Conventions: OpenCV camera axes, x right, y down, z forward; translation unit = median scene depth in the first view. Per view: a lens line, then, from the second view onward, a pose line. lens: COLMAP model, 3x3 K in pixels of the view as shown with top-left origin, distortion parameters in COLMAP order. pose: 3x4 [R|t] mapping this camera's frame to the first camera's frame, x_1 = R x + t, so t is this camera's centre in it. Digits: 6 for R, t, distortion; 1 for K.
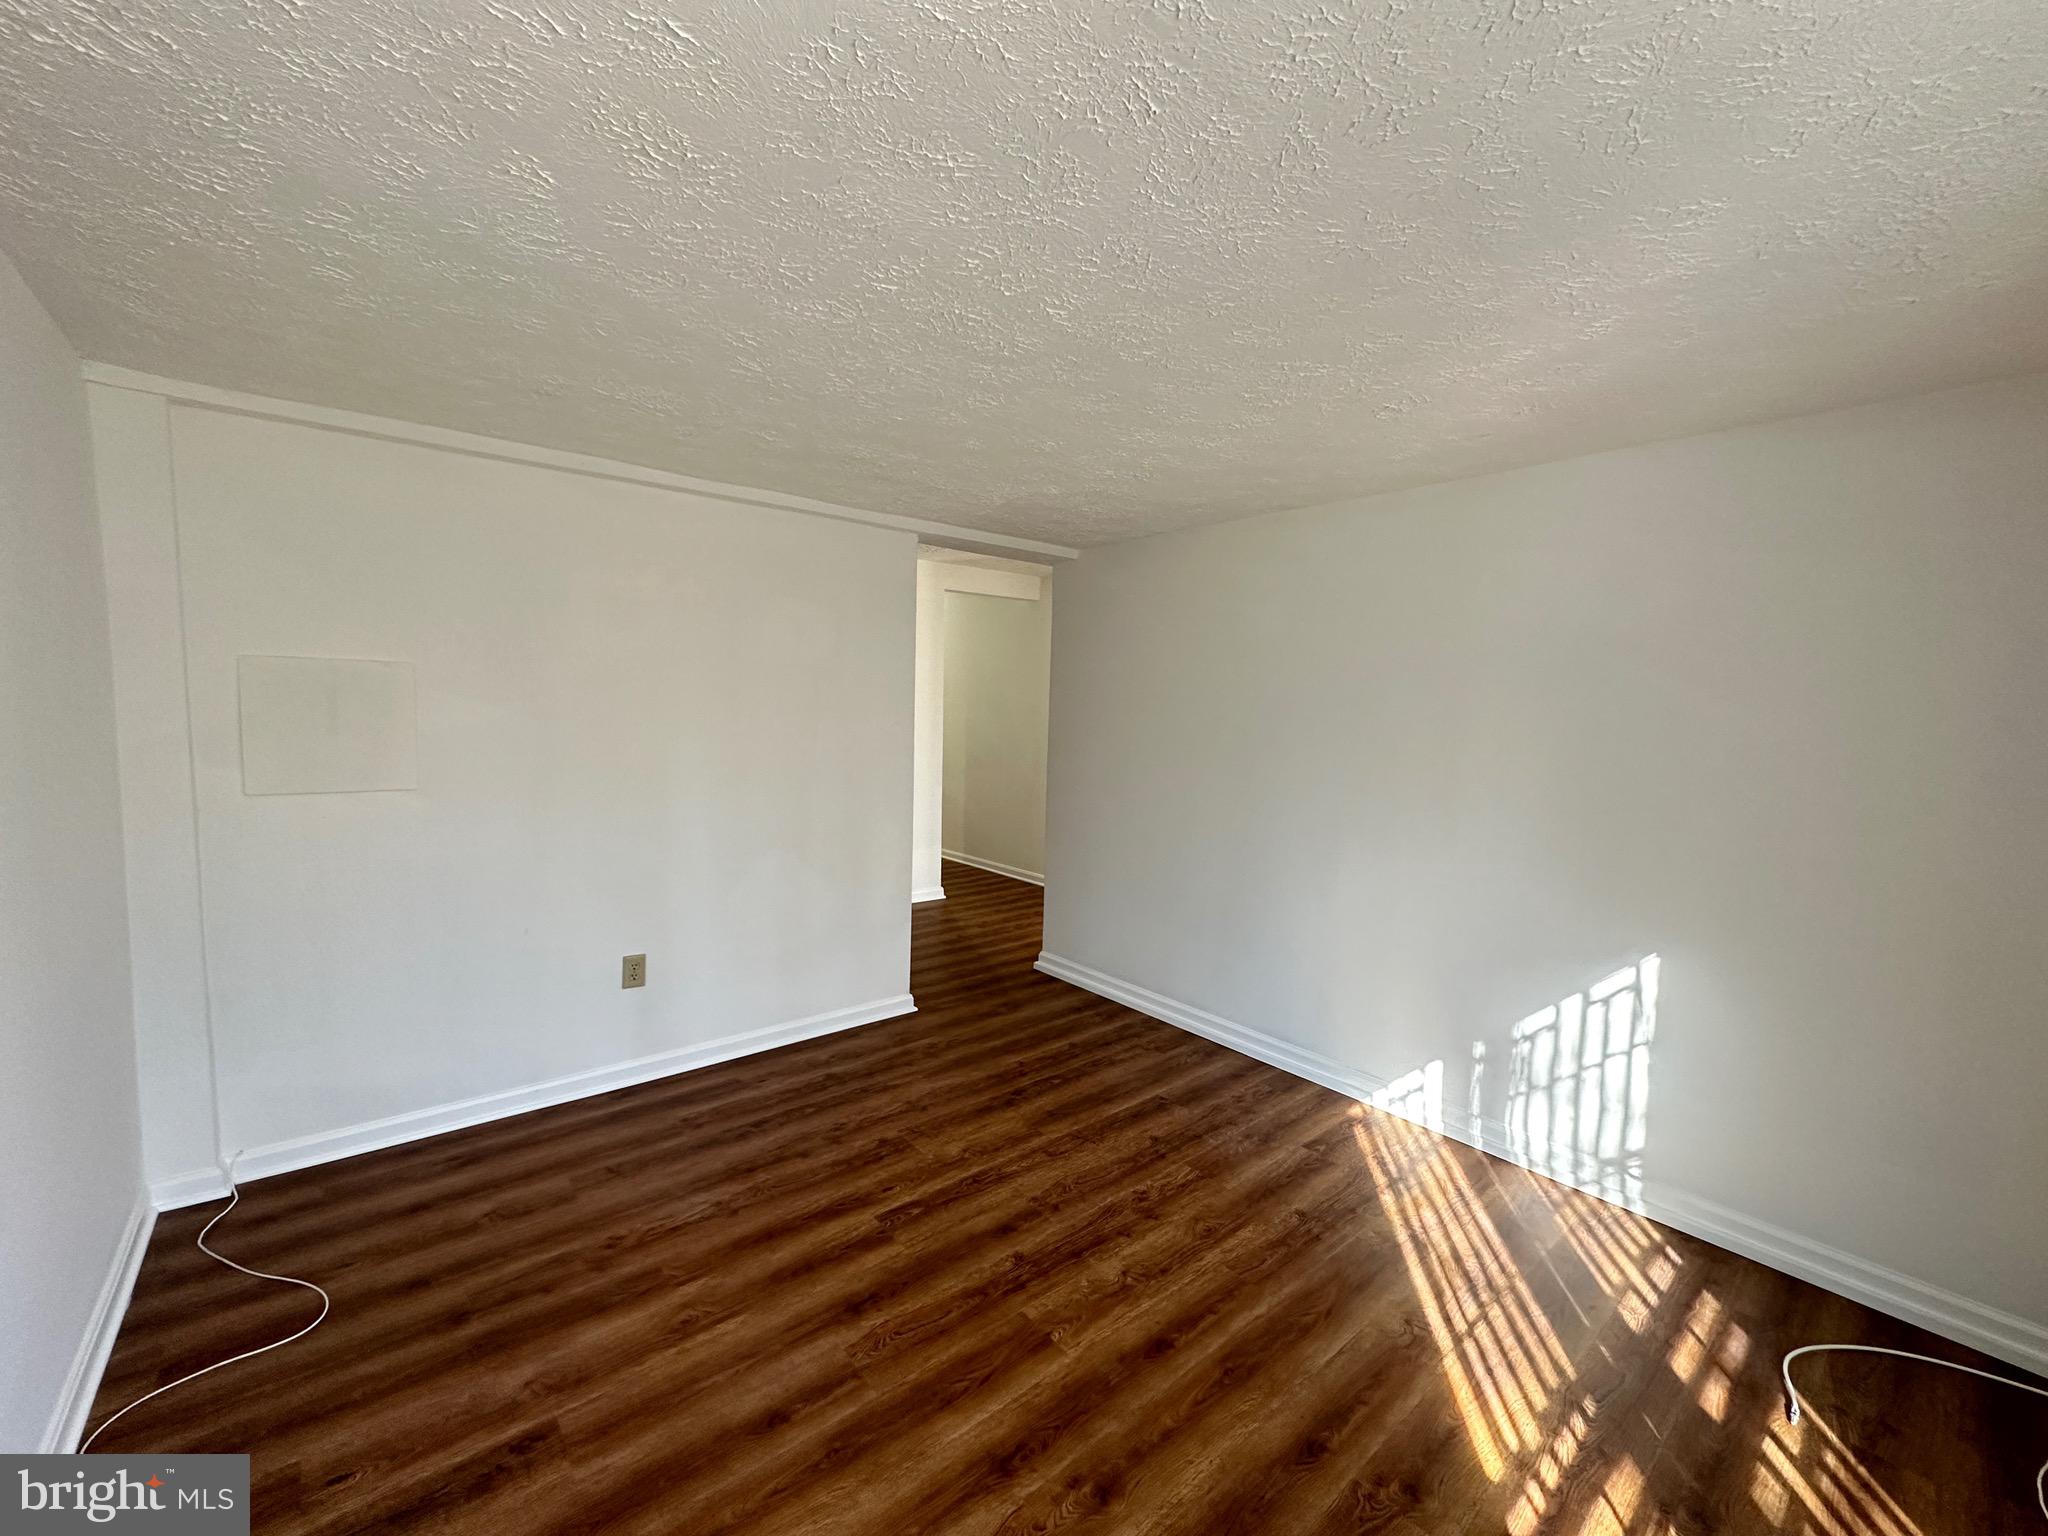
lens RADIAL K [[813.0, 0, 1025.8], [0, 813.0, 768.6], [0, 0, 1]] dist [-0.004500, 0.000119]
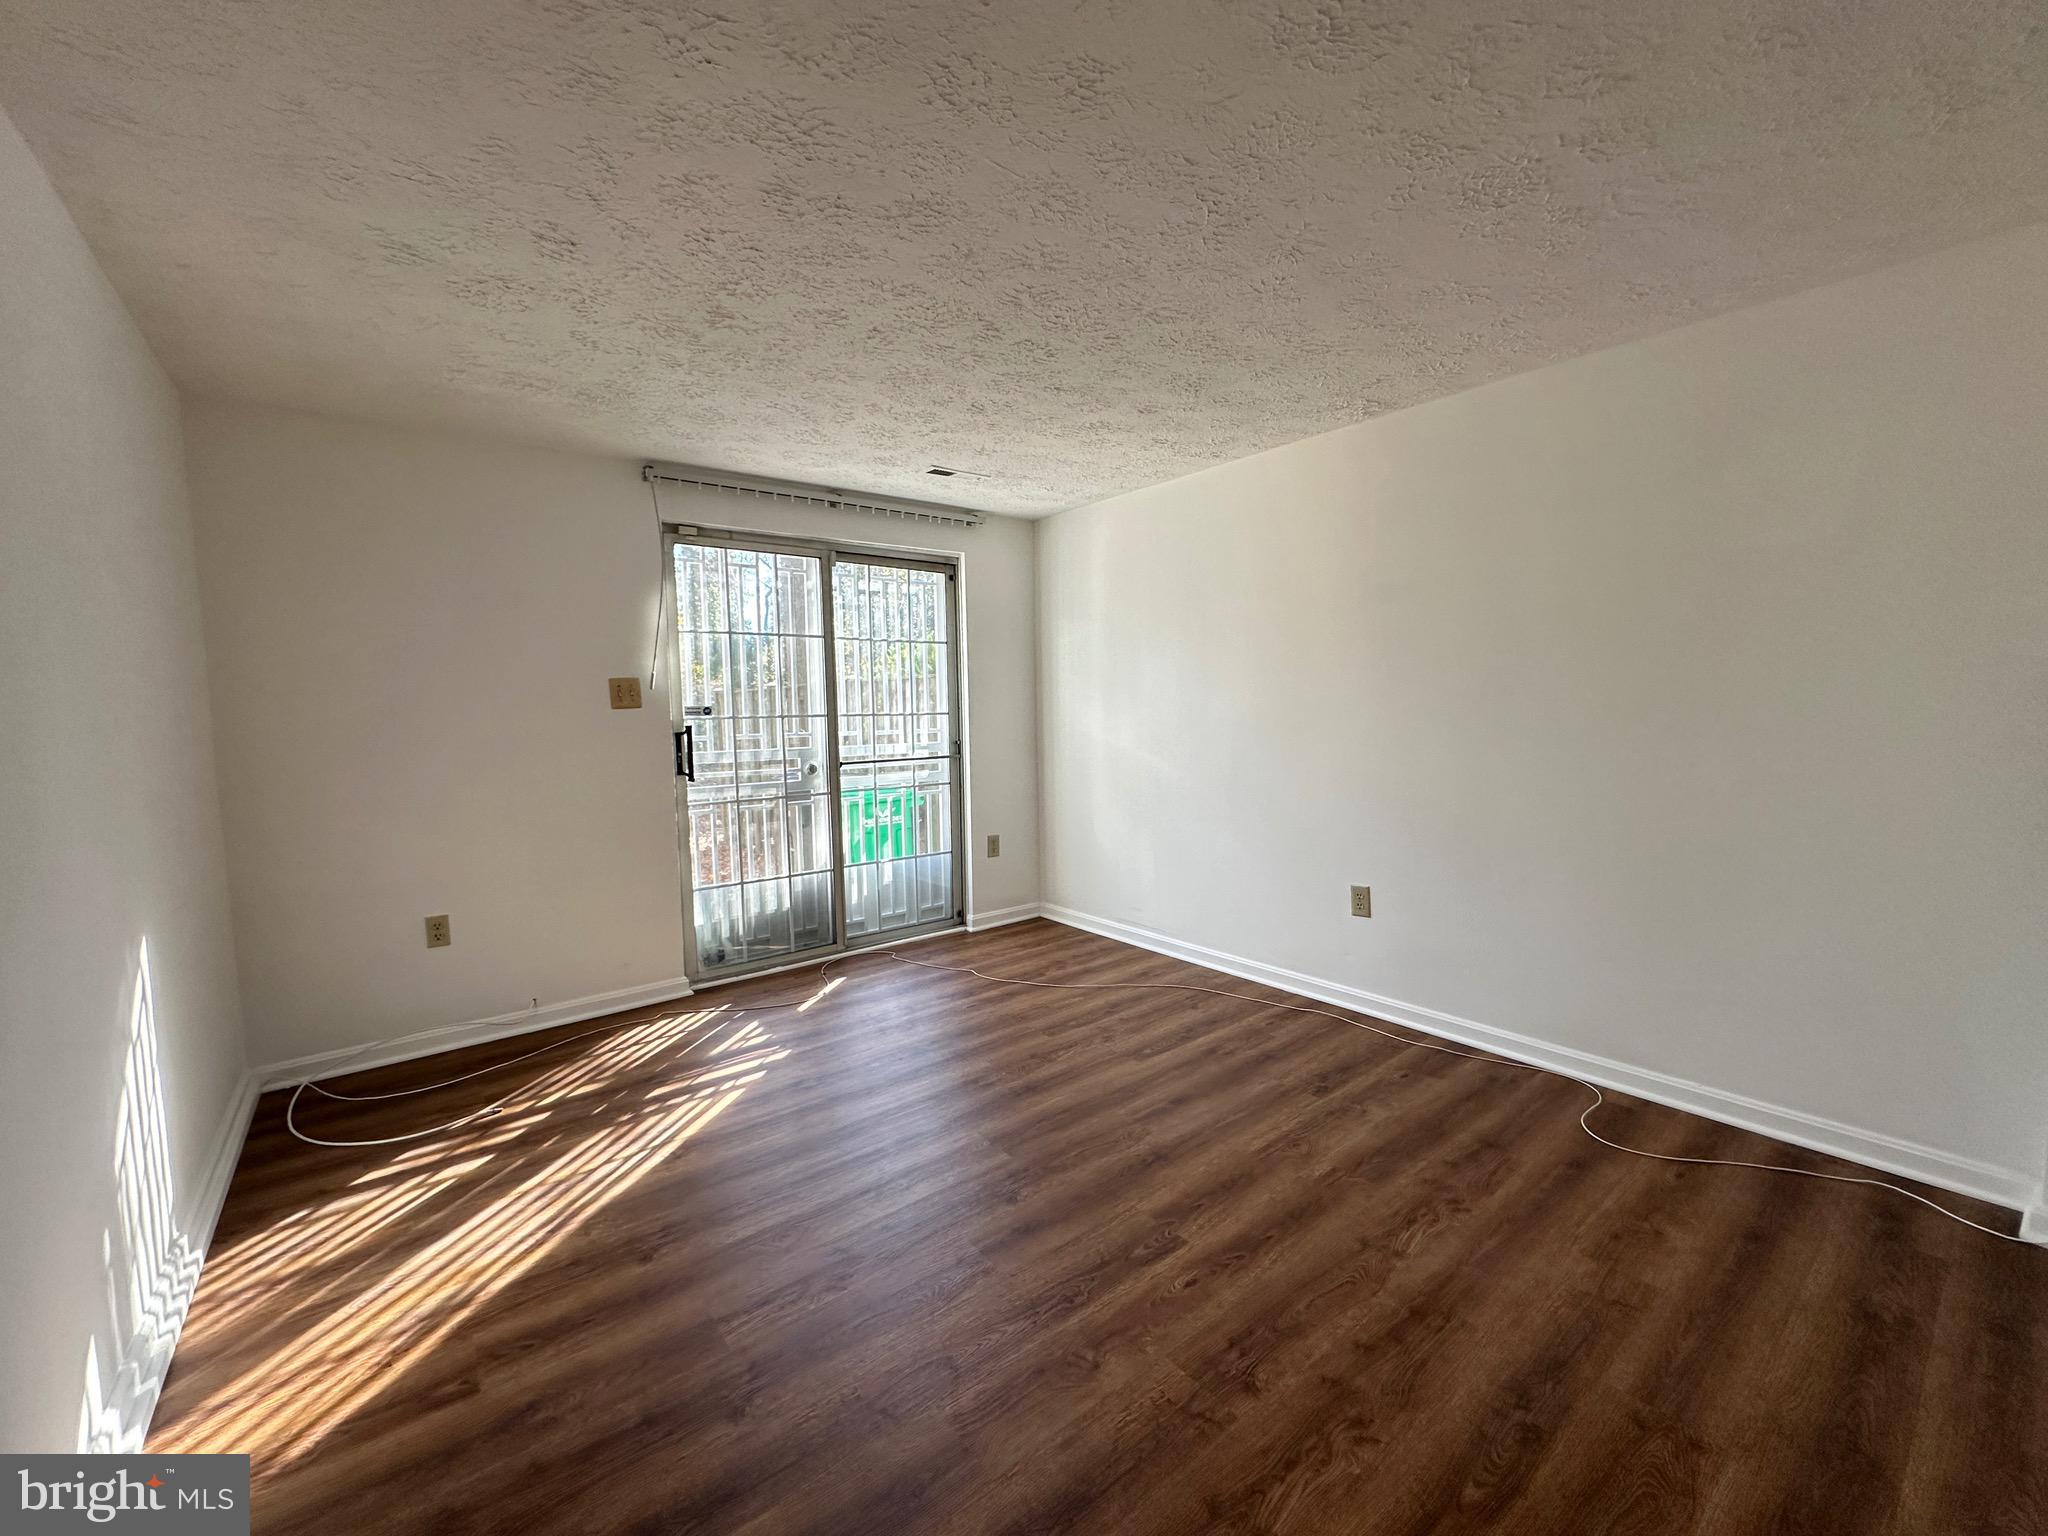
lens RADIAL K [[813.0, 0, 1025.8], [0, 813.0, 768.6], [0, 0, 1]] dist [-0.004500, 0.000119]
pose [[-0.999381, -0.007380, 0.034411, -0.056564], [-0.001944, 0.987853, 0.155381, -0.046380], [-0.035139, 0.155217, -0.987255, 1.990322]]
